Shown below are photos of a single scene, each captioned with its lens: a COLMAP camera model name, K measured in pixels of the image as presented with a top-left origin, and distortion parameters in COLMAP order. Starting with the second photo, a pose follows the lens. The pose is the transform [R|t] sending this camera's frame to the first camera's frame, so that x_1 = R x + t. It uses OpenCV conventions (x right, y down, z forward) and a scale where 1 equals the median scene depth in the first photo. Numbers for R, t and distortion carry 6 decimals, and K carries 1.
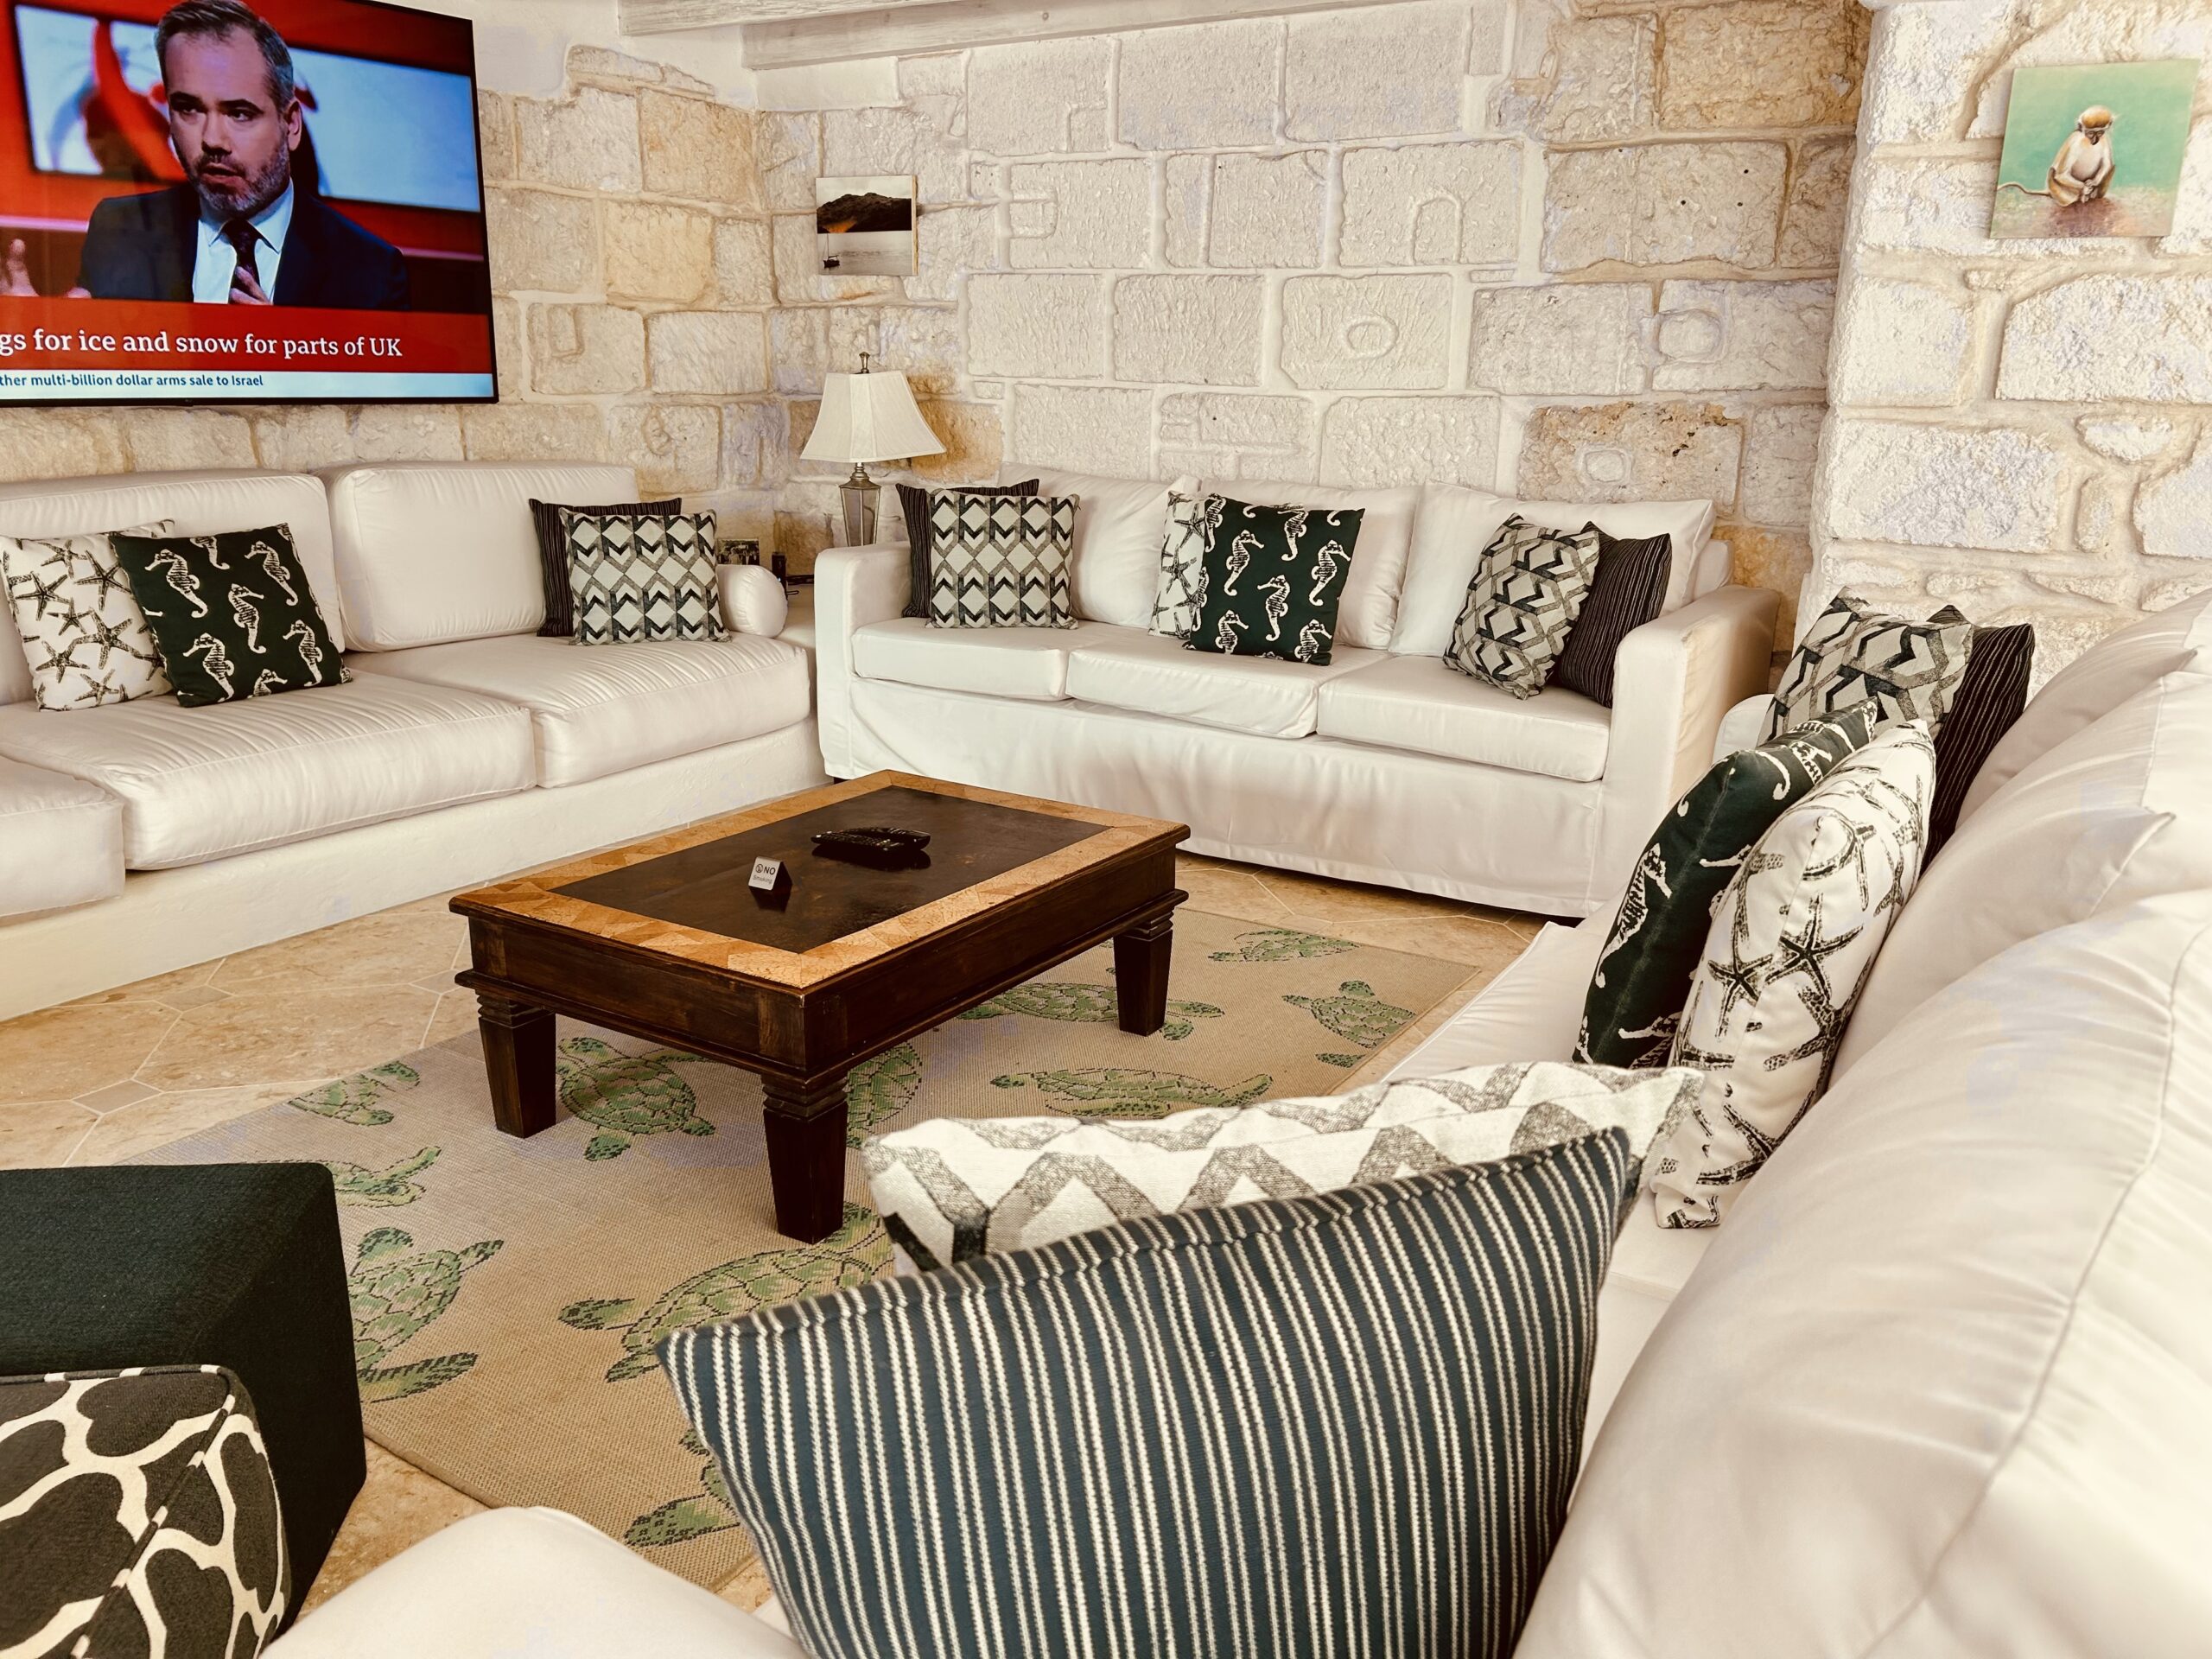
lens RADIAL K [[1698.0, 0, 1109.4], [0, 1698.0, 817.0], [0, 0, 1]] dist [0.047515, -0.059105]
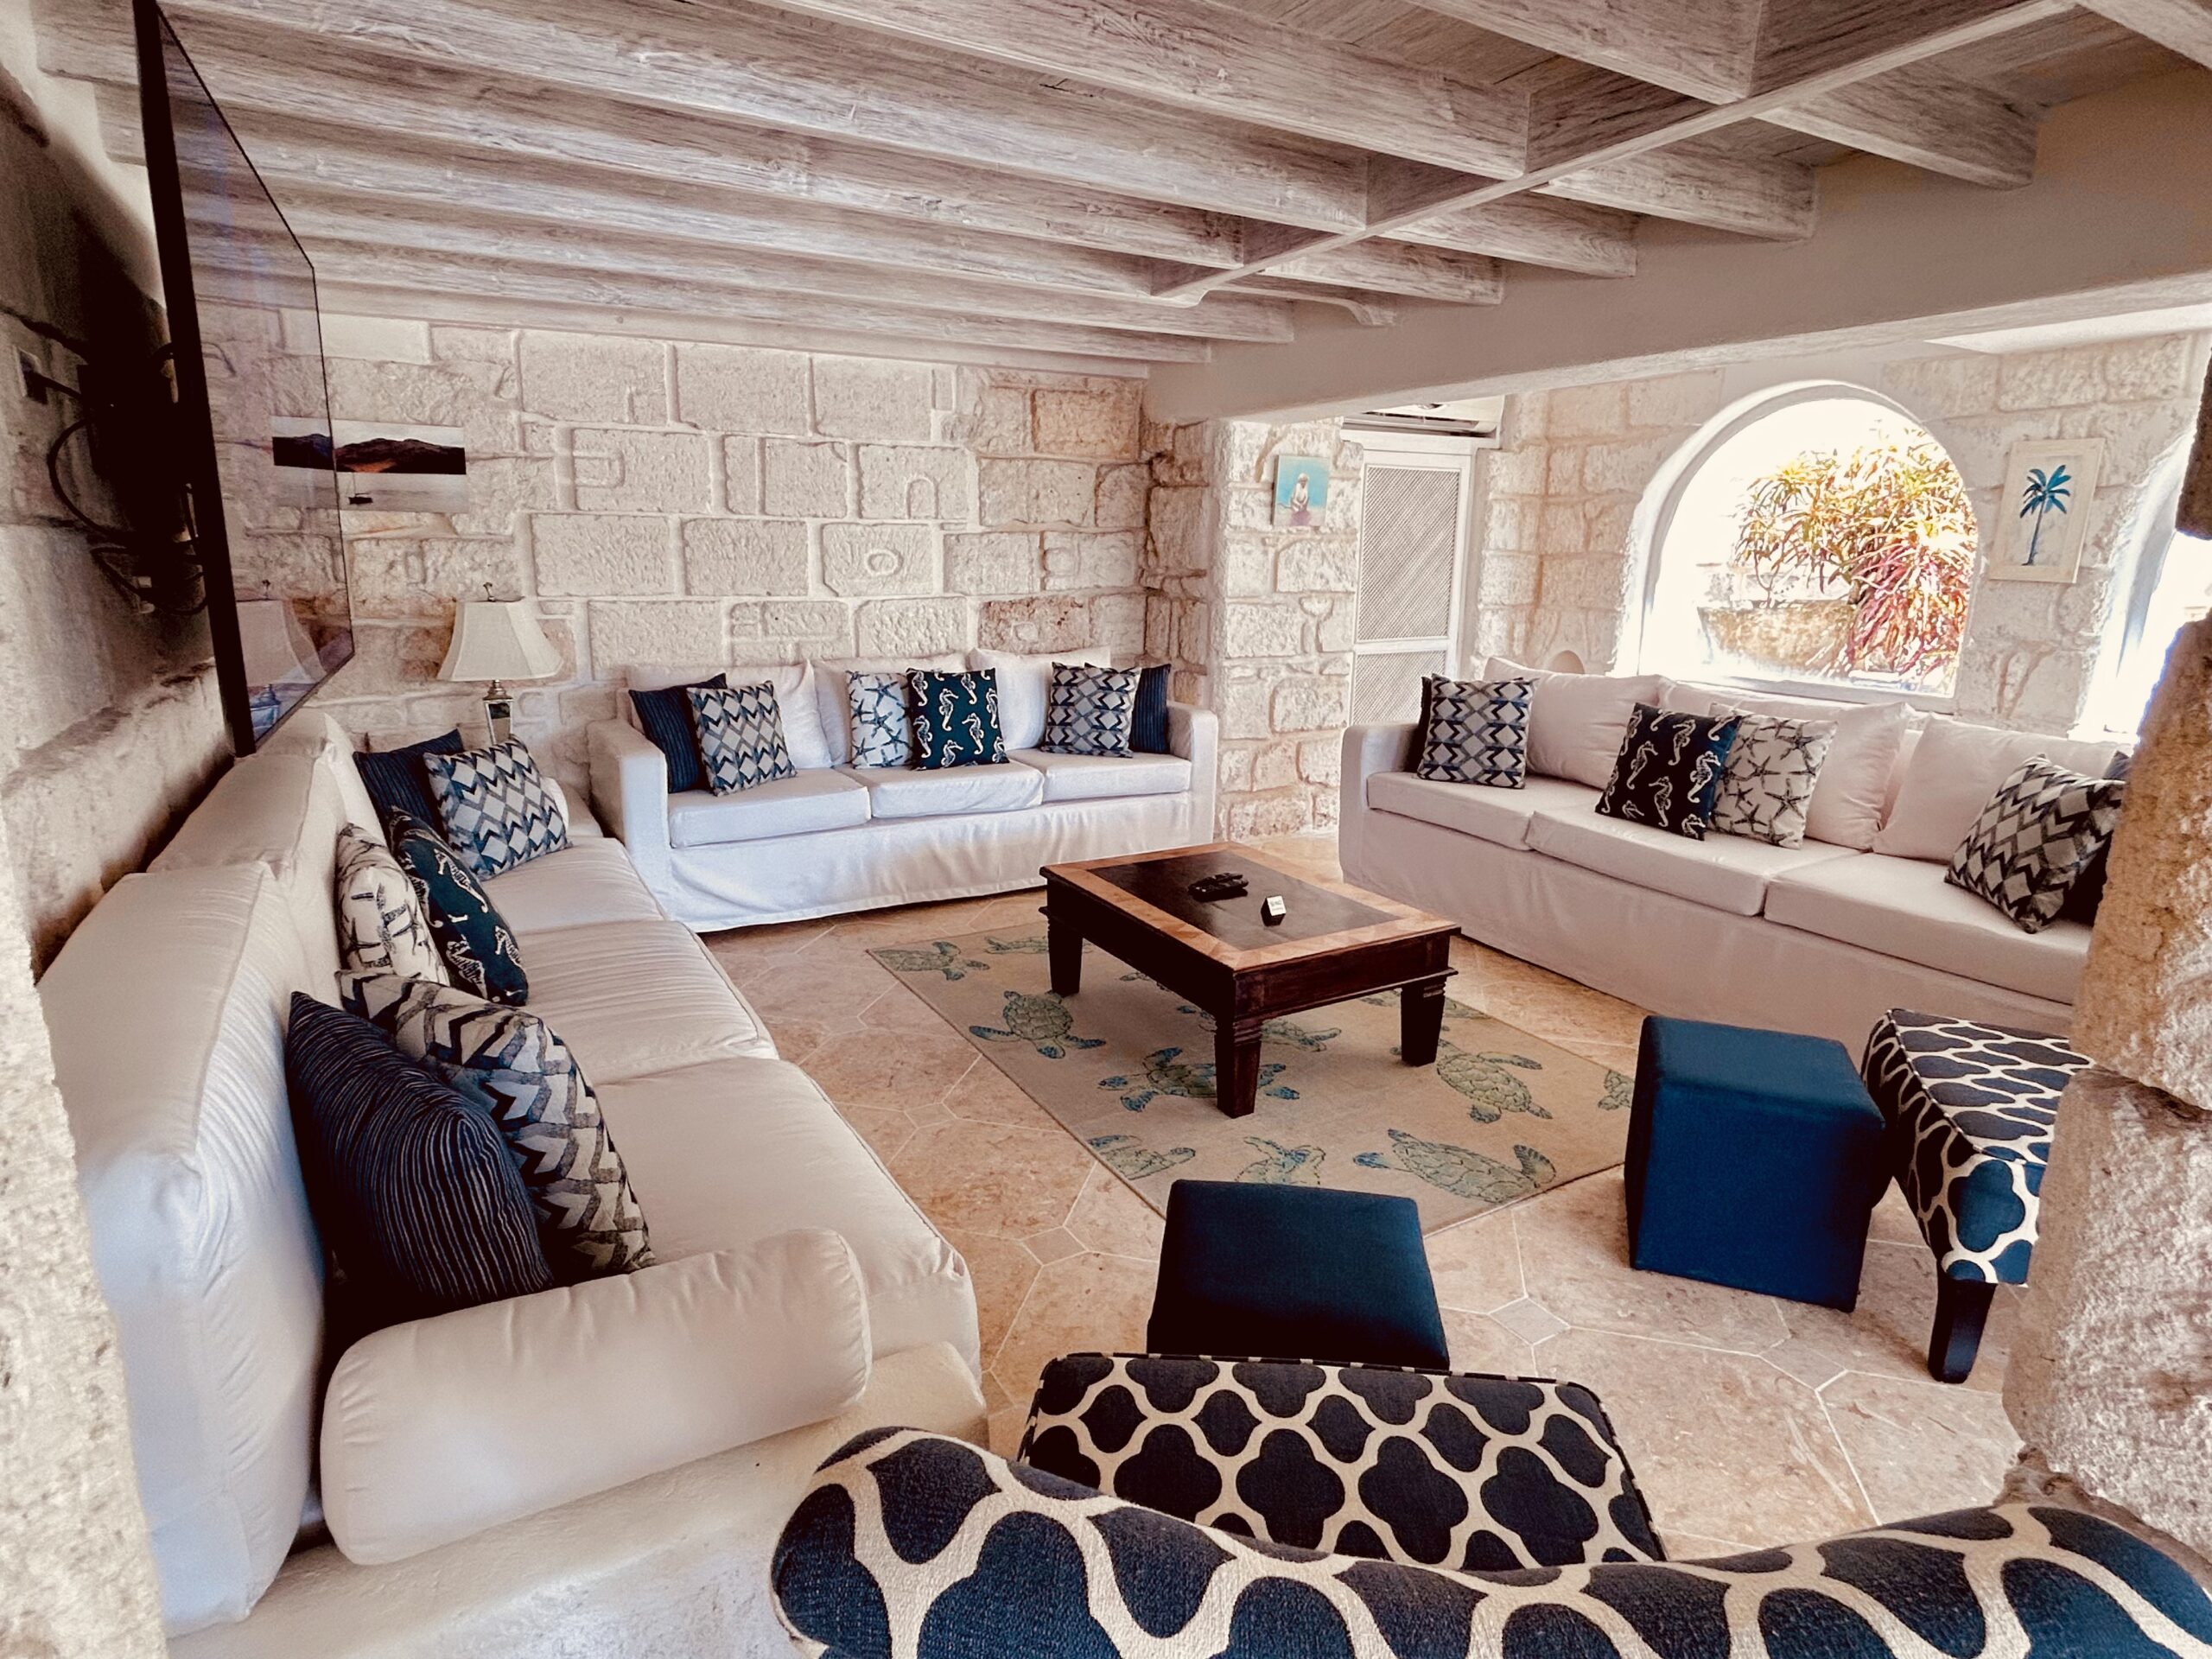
lens RADIAL K [[1167.1, 0, 1102.3], [0, 1167.1, 844.1], [0, 0, 1]] dist [-0.013833, 0.000075]
pose [[0.465241, -0.232407, 0.854130, -0.764713], [0.228417, 0.963759, 0.137819, -0.138009], [-0.855206, 0.130979, 0.501466, 0.333228]]
